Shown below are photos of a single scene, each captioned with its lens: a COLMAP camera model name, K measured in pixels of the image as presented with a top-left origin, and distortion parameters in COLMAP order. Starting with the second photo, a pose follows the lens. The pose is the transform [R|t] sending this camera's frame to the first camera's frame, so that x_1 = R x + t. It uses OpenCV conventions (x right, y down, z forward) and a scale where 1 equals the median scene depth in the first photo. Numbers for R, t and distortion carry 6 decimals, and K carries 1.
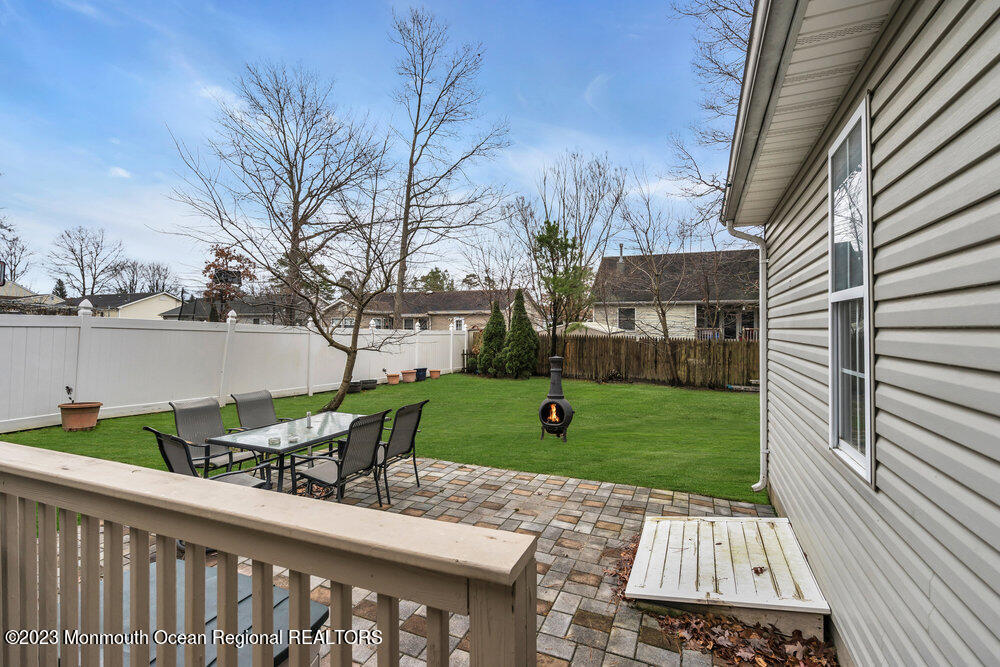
lens RADIAL K [[456.0, 0, 505.0], [0, 456.0, 332.5], [0, 0, 1]] dist [-0.005793, 0.001535]
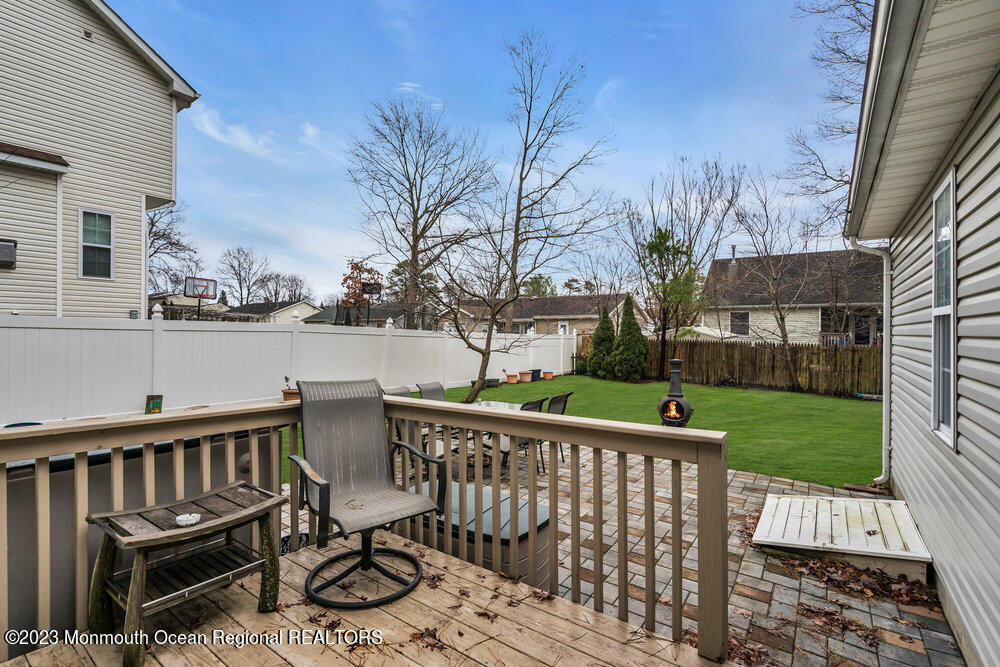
lens RADIAL K [[456.0, 0, 501.8], [0, 456.0, 339.0], [0, 0, 1]] dist [-0.005793, 0.001535]
pose [[0.976966, 0.004810, -0.213339, -0.032091], [-0.003591, 0.999975, 0.006100, -0.000746], [0.213363, -0.005193, 0.976959, -0.083291]]
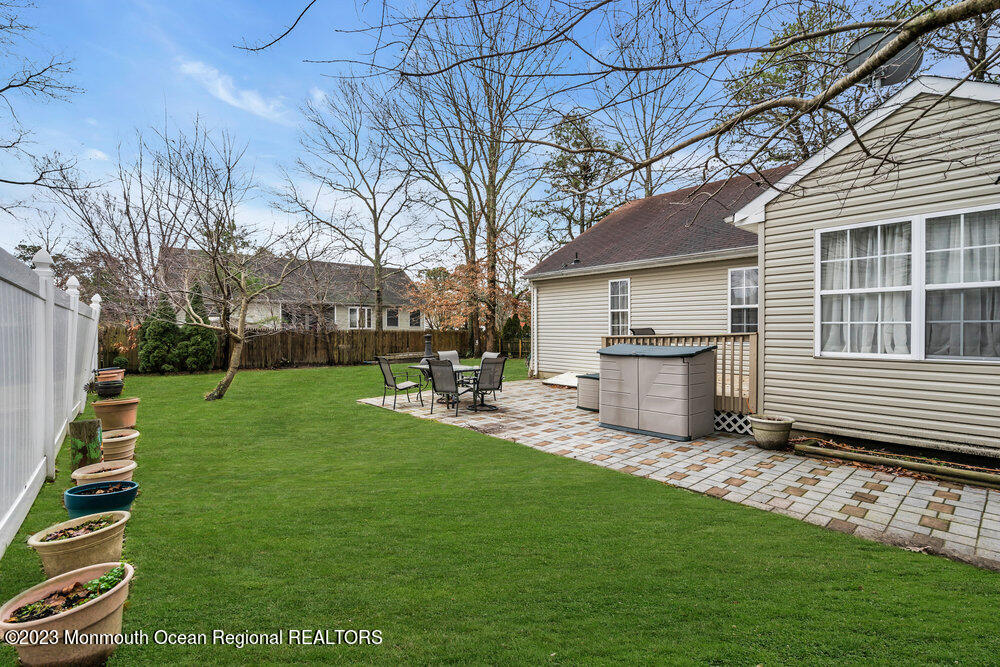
lens RADIAL K [[456.0, 0, 496.6], [0, 456.0, 328.8], [0, 0, 1]] dist [-0.005793, 0.001535]
pose [[0.463801, -0.012908, 0.885845, -0.612692], [-0.001090, 0.999885, 0.015140, -0.013053], [-0.885939, -0.007988, 0.463734, -0.057391]]
